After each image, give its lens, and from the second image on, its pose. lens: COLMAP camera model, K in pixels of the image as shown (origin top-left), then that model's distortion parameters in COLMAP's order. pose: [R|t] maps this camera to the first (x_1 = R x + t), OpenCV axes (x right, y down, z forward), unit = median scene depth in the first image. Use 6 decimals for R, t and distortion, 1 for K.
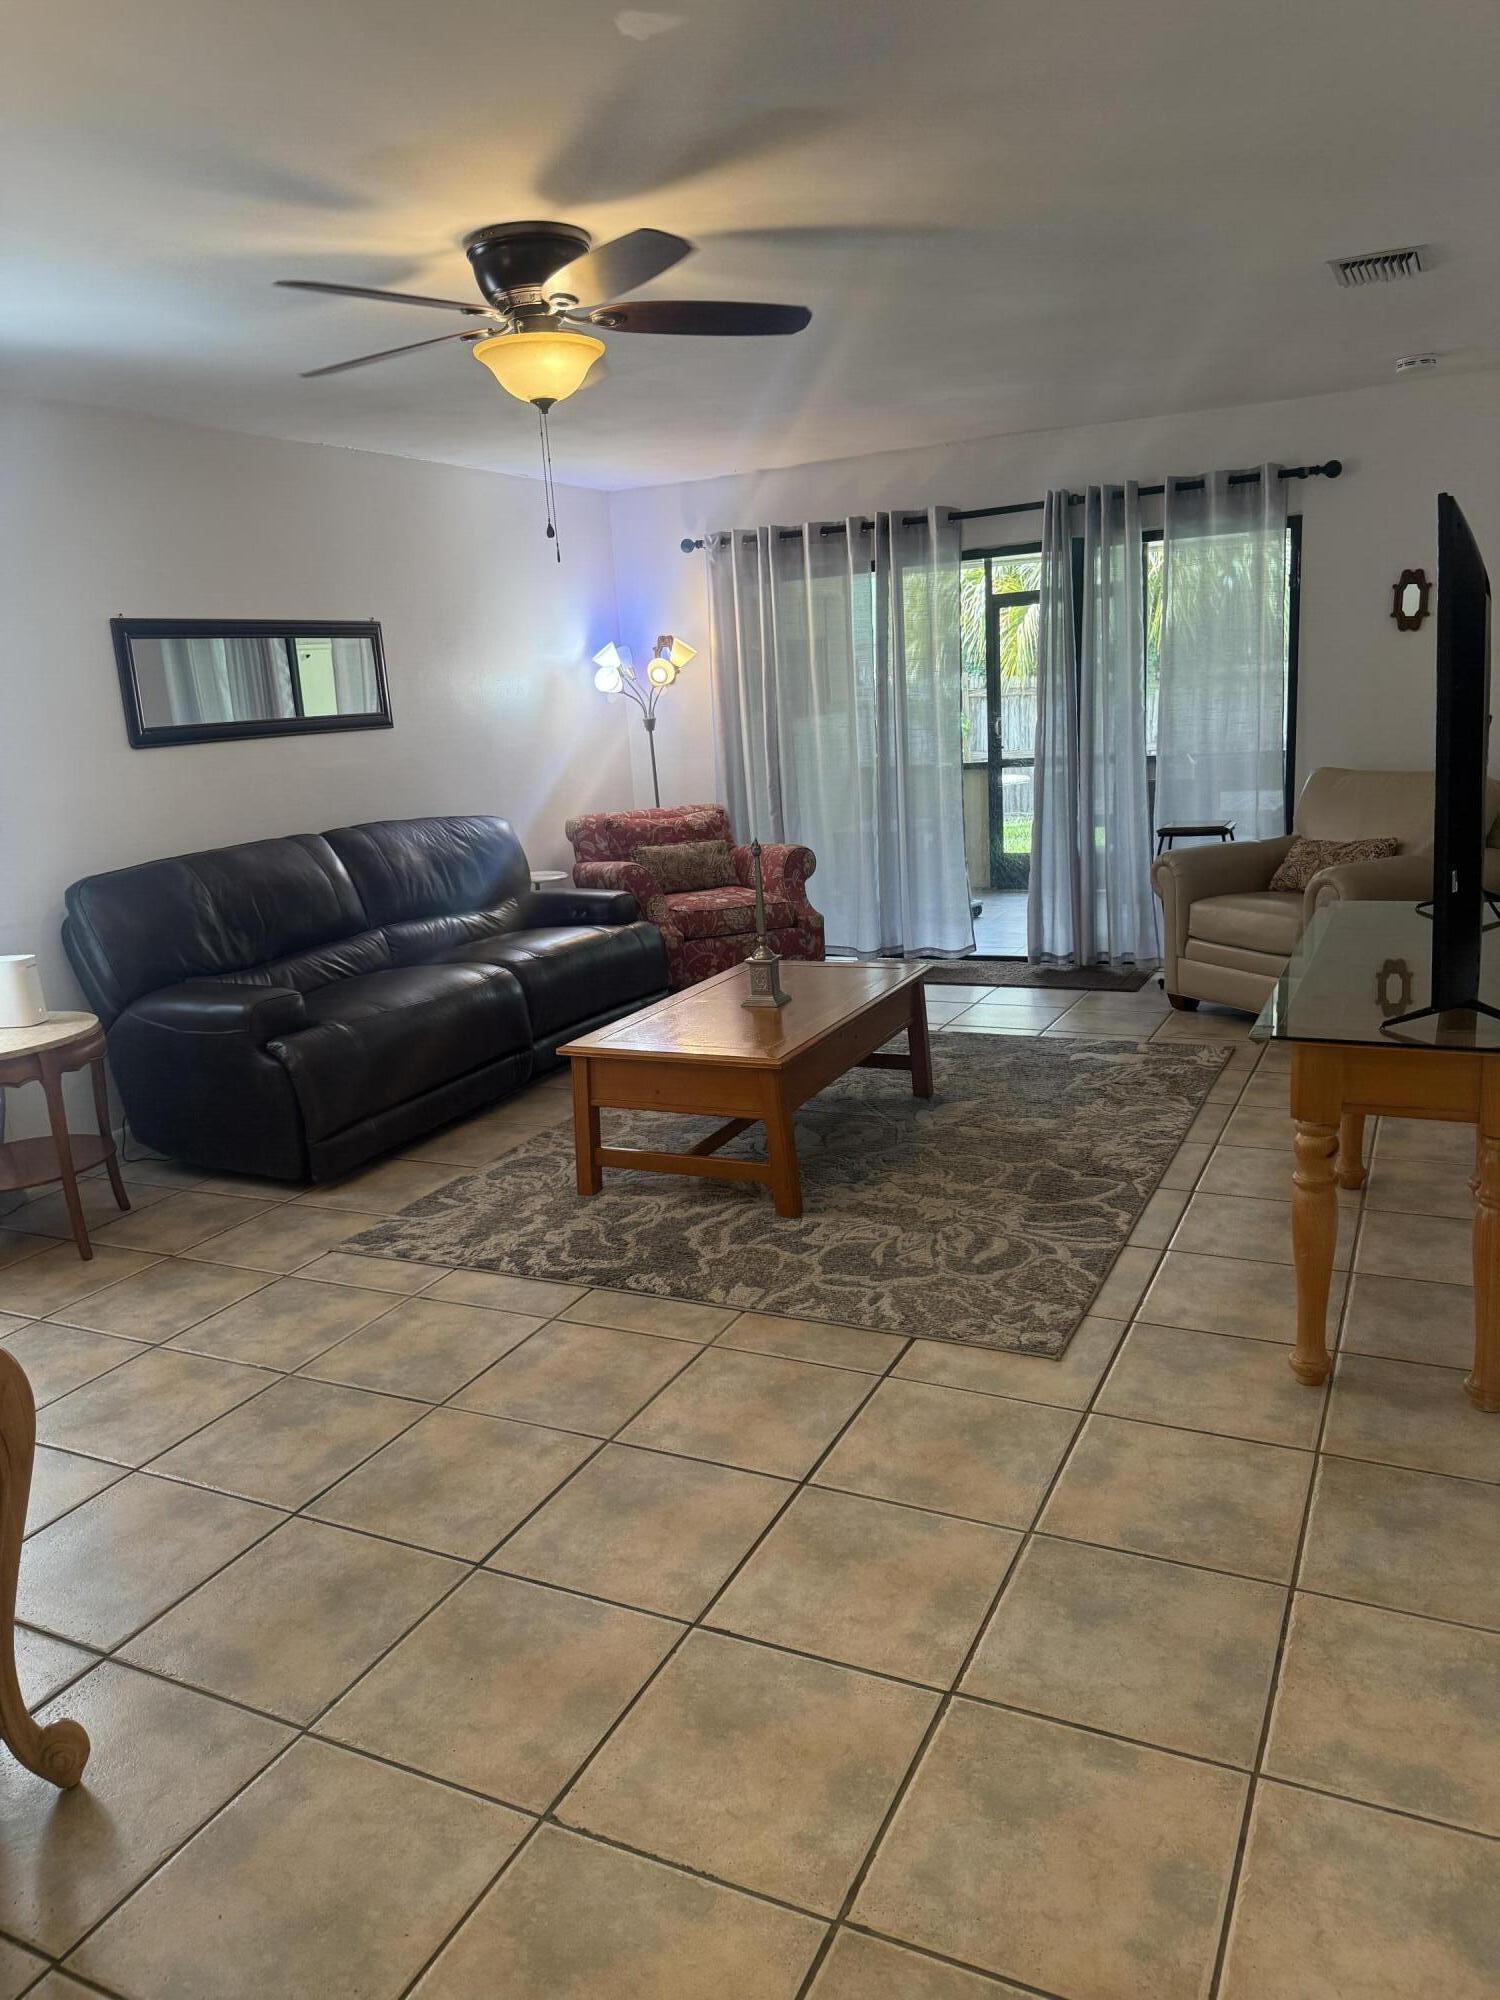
lens RADIAL K [[1419.6, 0, 747.8], [0, 1419.6, 995.4], [0, 0, 1]] dist [0.006639, 0.001272]
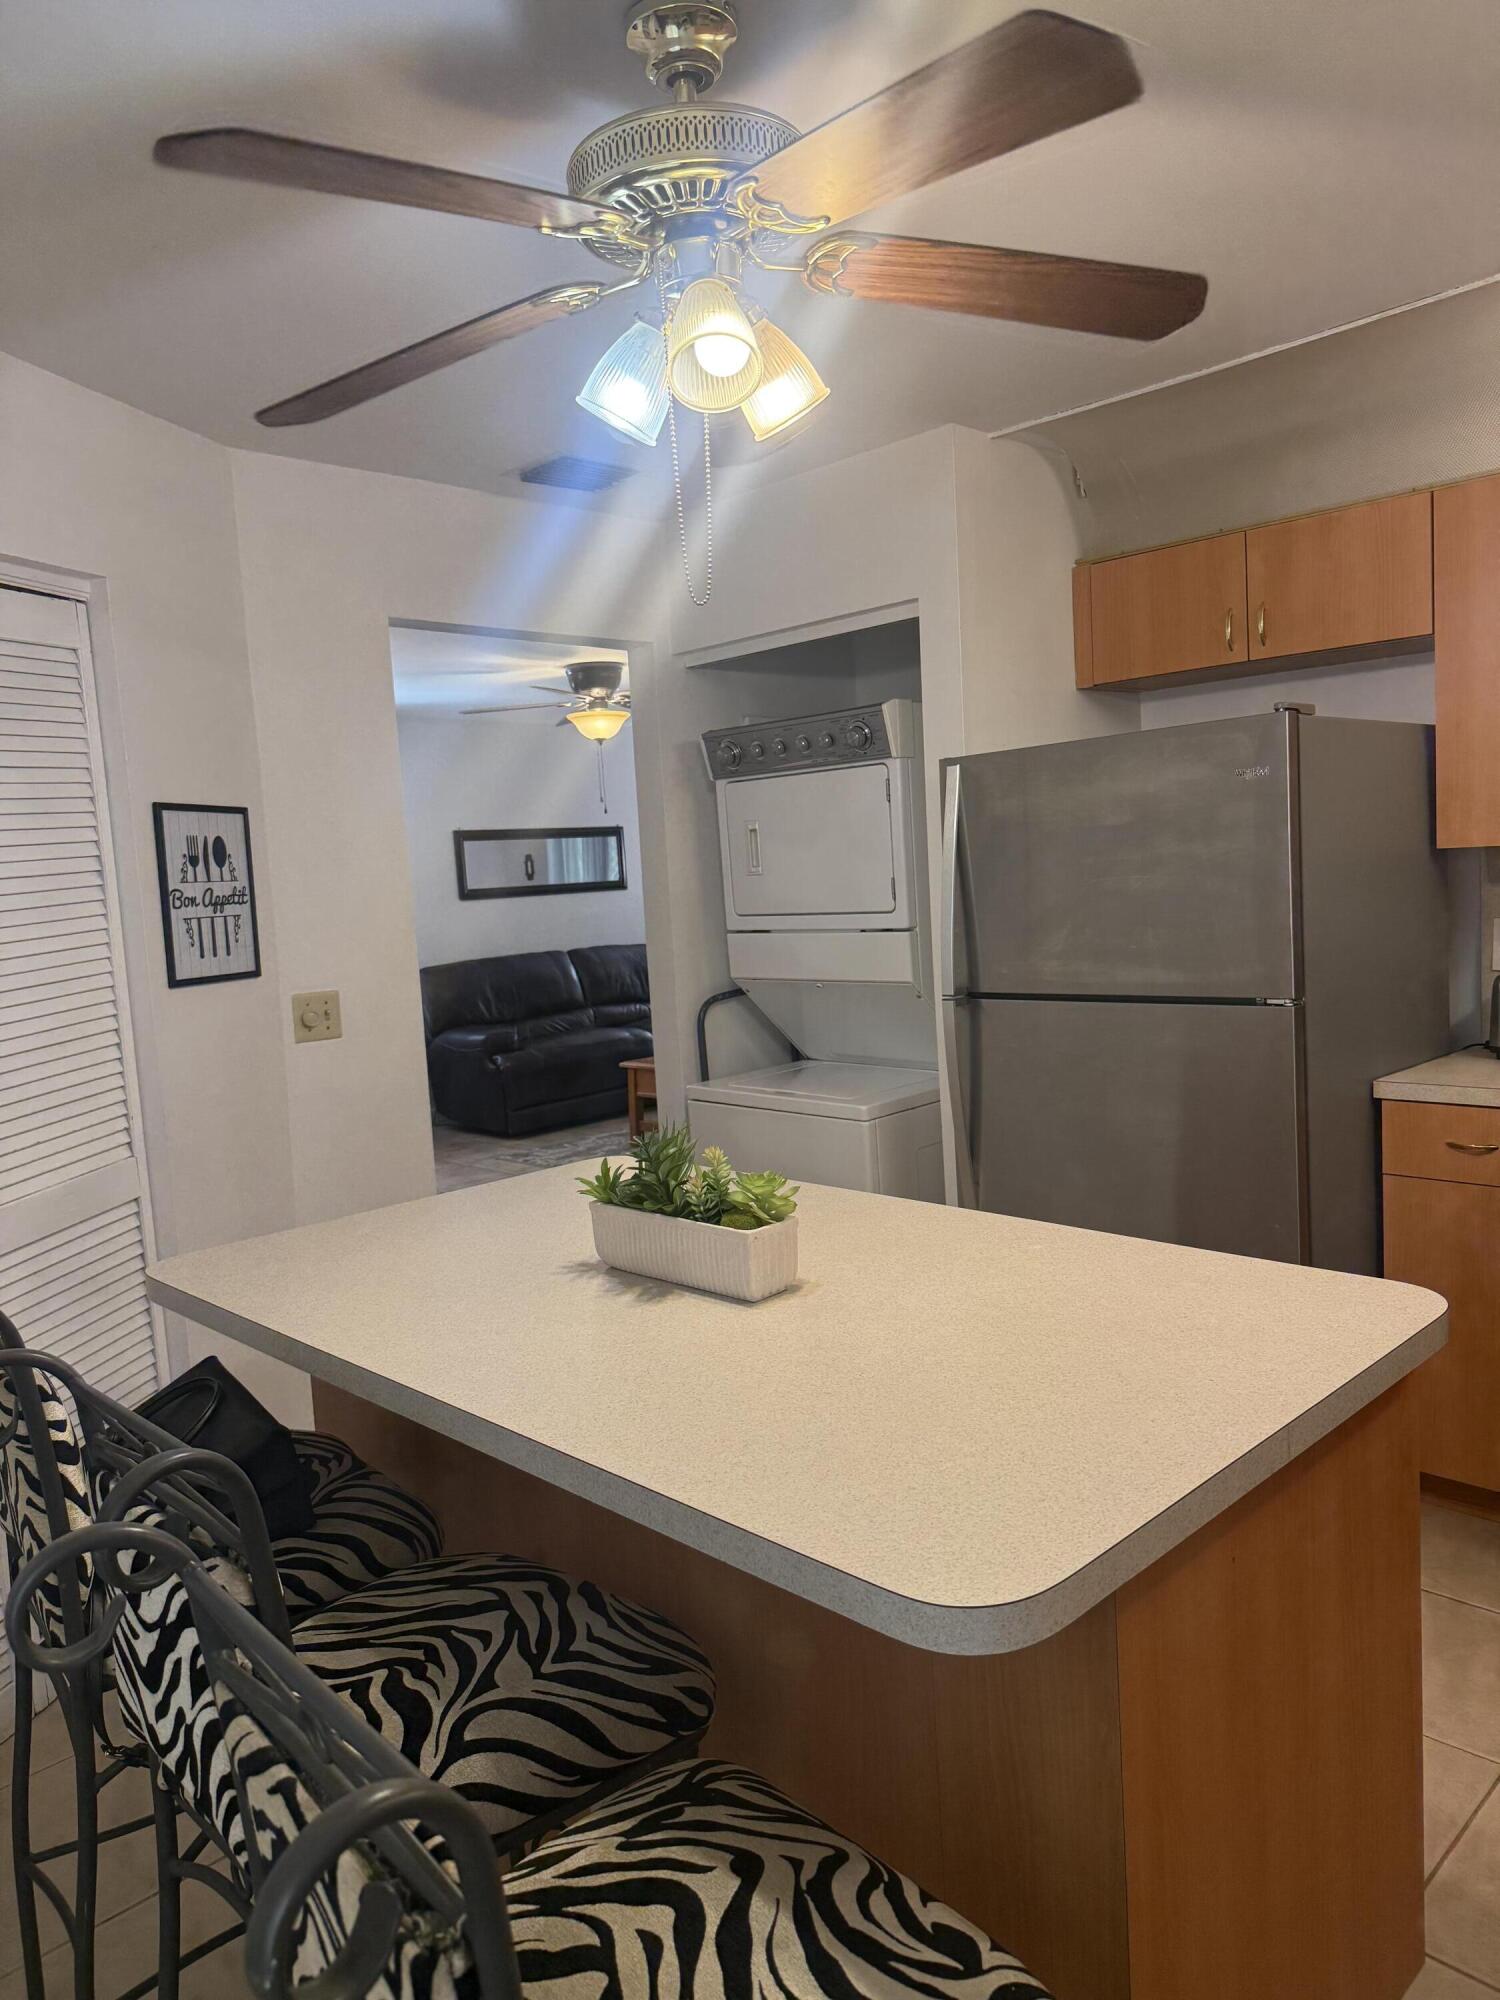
lens RADIAL K [[1419.6, 0, 750.7], [0, 1419.6, 1003.1], [0, 0, 1]] dist [0.006639, 0.001272]
pose [[0.946403, 0.038377, -0.320700, 0.468151], [-0.071020, 0.993341, -0.090716, 0.088092], [0.315083, 0.108630, 0.942827, -0.535832]]
